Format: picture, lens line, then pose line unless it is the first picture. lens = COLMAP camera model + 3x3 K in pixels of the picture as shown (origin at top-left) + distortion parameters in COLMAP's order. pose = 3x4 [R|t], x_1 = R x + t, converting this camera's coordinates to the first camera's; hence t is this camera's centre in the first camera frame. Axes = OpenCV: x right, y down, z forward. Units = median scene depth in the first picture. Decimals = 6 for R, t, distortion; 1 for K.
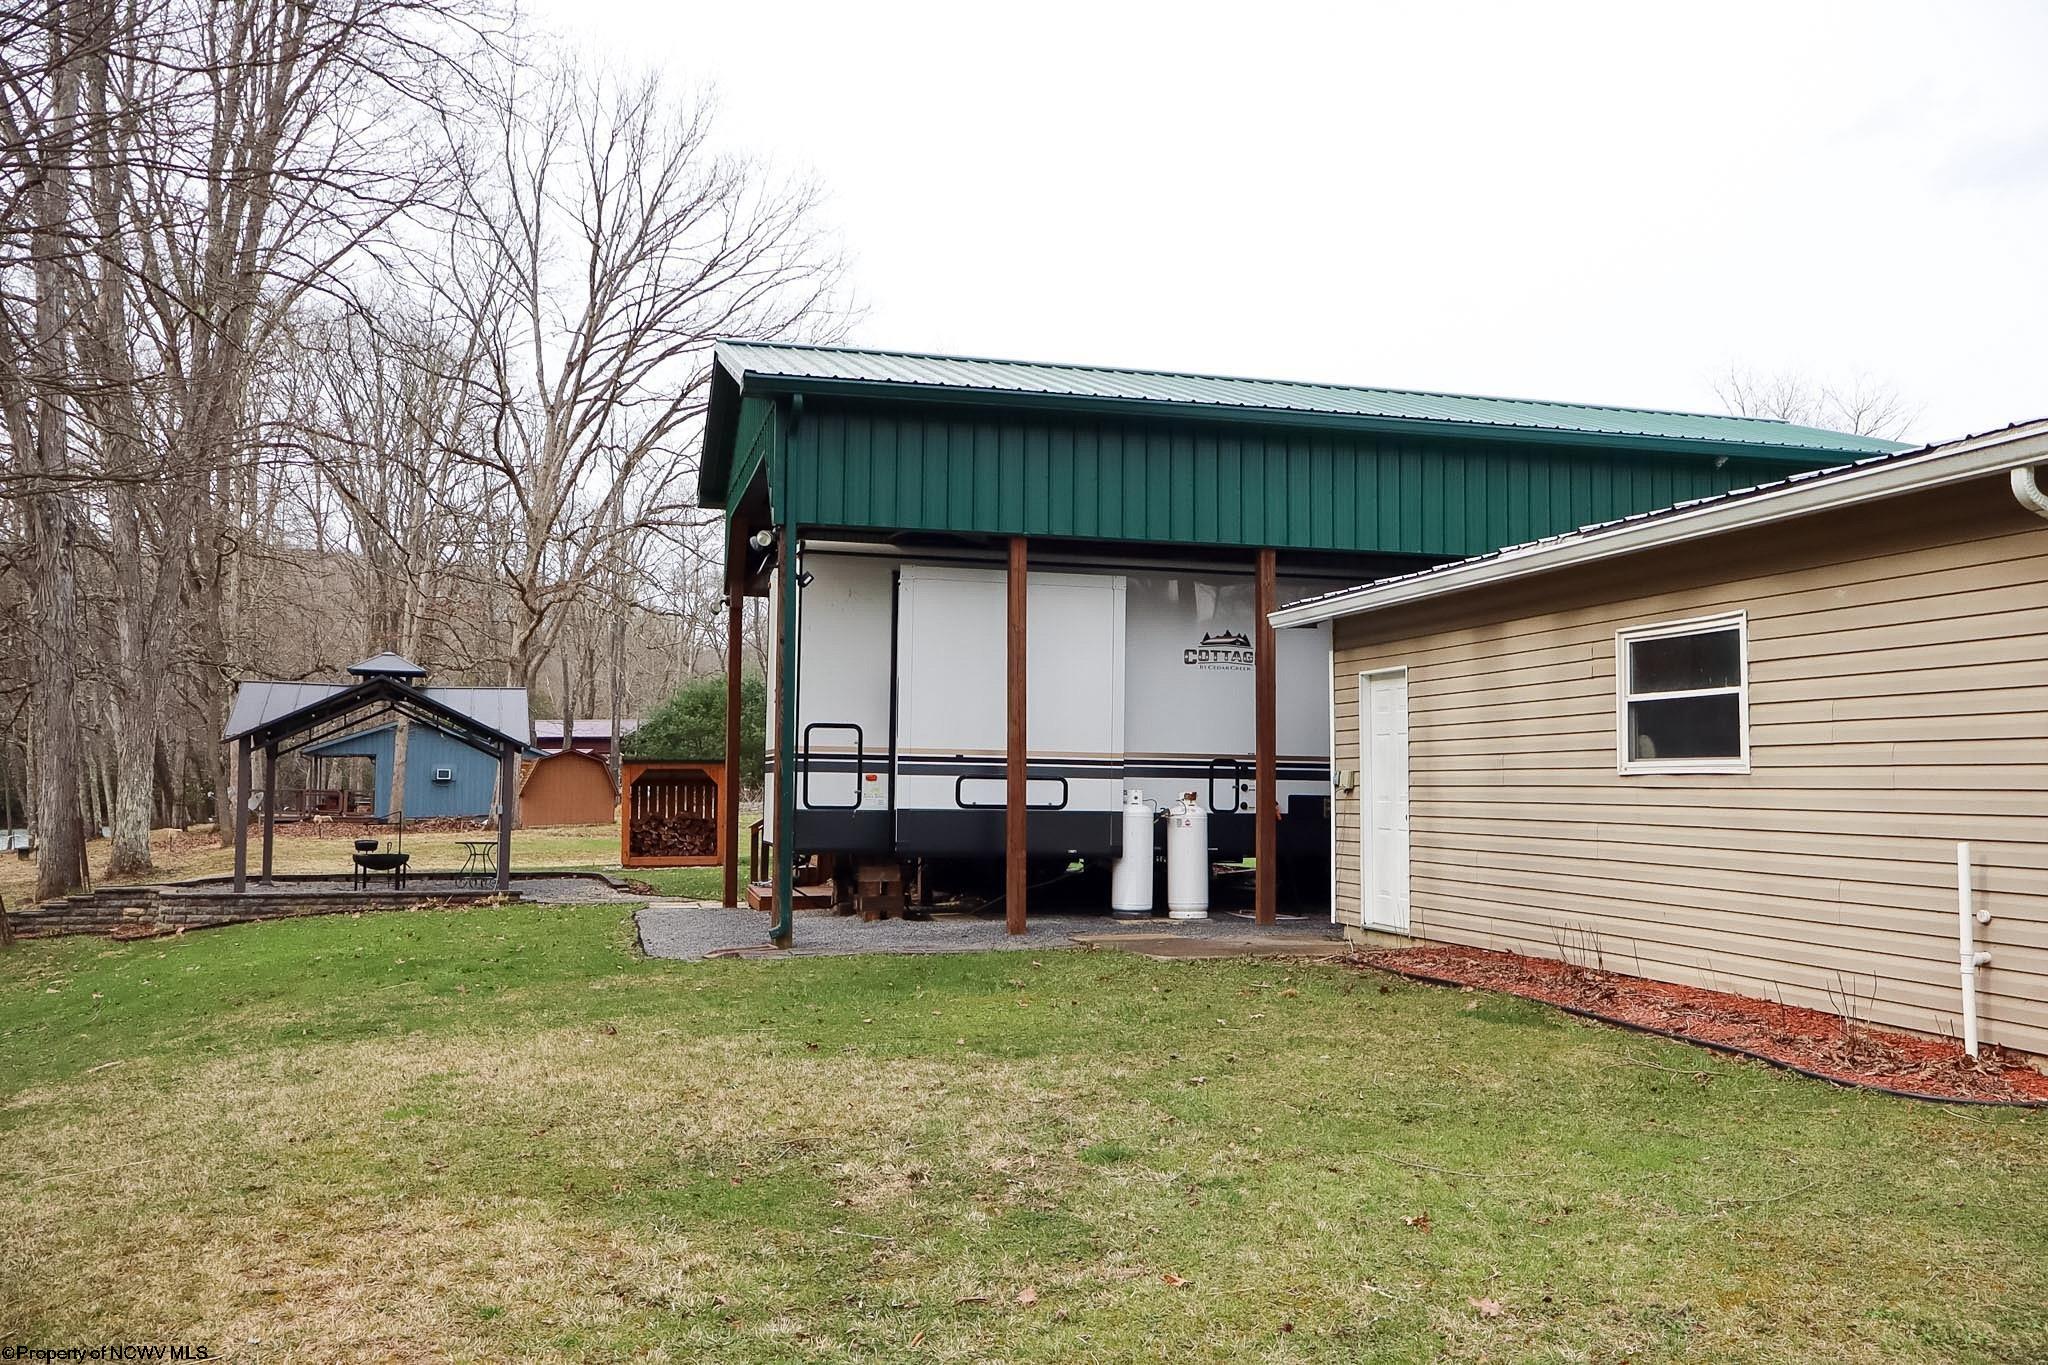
lens RADIAL K [[1686.2, 0, 1024.0], [0, 1686.2, 682.5], [0, 0, 1]] dist [-0.012768, -0.000761]
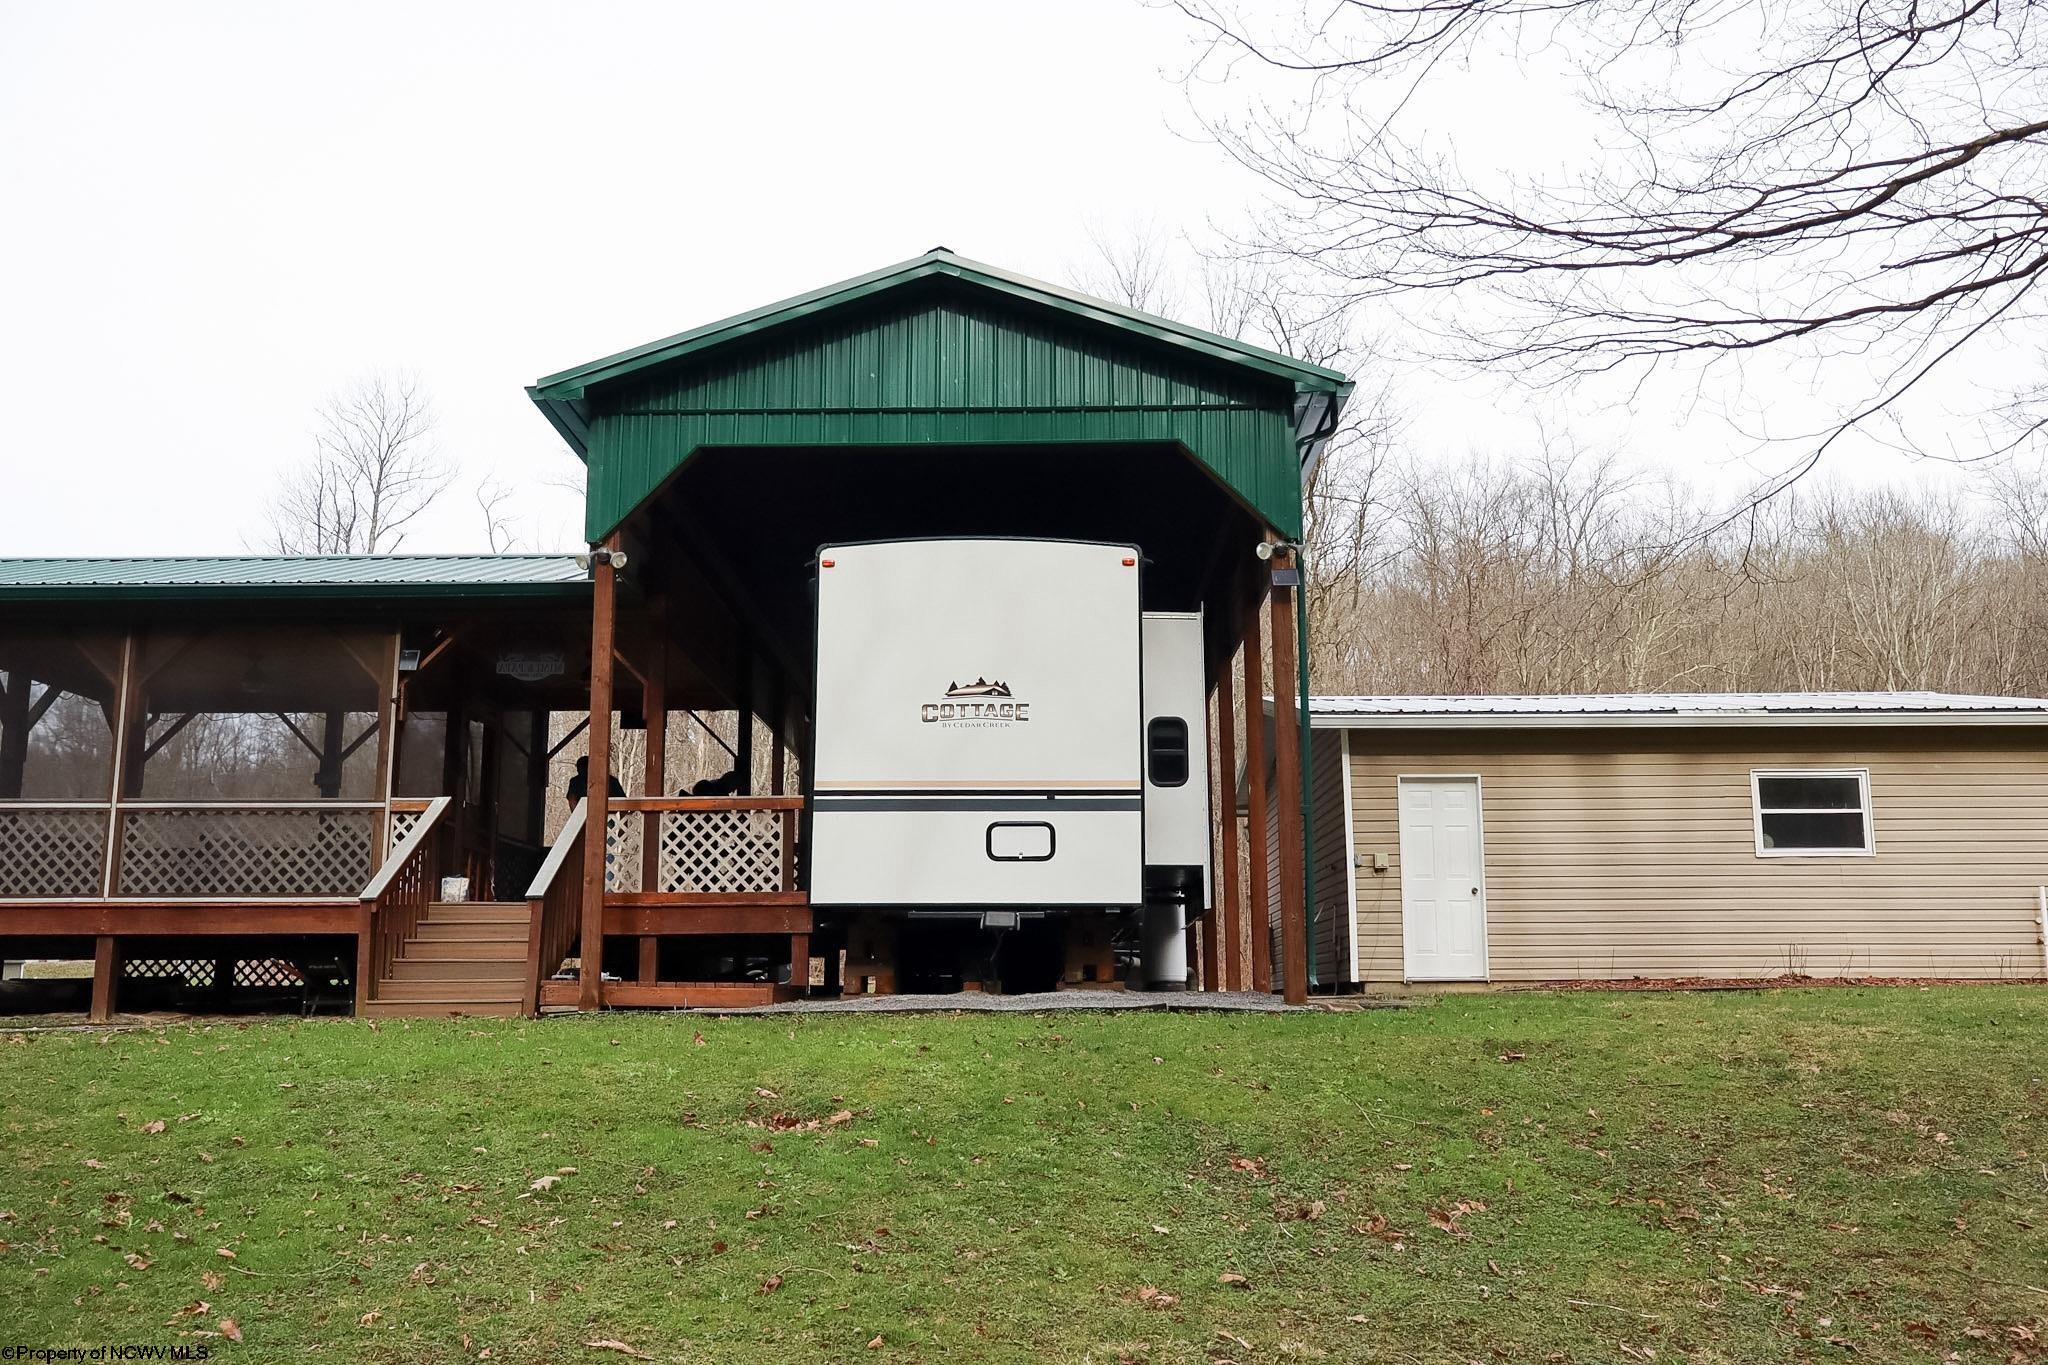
lens RADIAL K [[1686.2, 0, 1024.0], [0, 1686.2, 682.5], [0, 0, 1]] dist [-0.012768, -0.000761]
pose [[0.280210, 0.214672, 0.935627, -1.307758], [-0.057550, 0.976678, -0.206855, 0.248239], [-0.958212, 0.004117, 0.286029, 1.122438]]
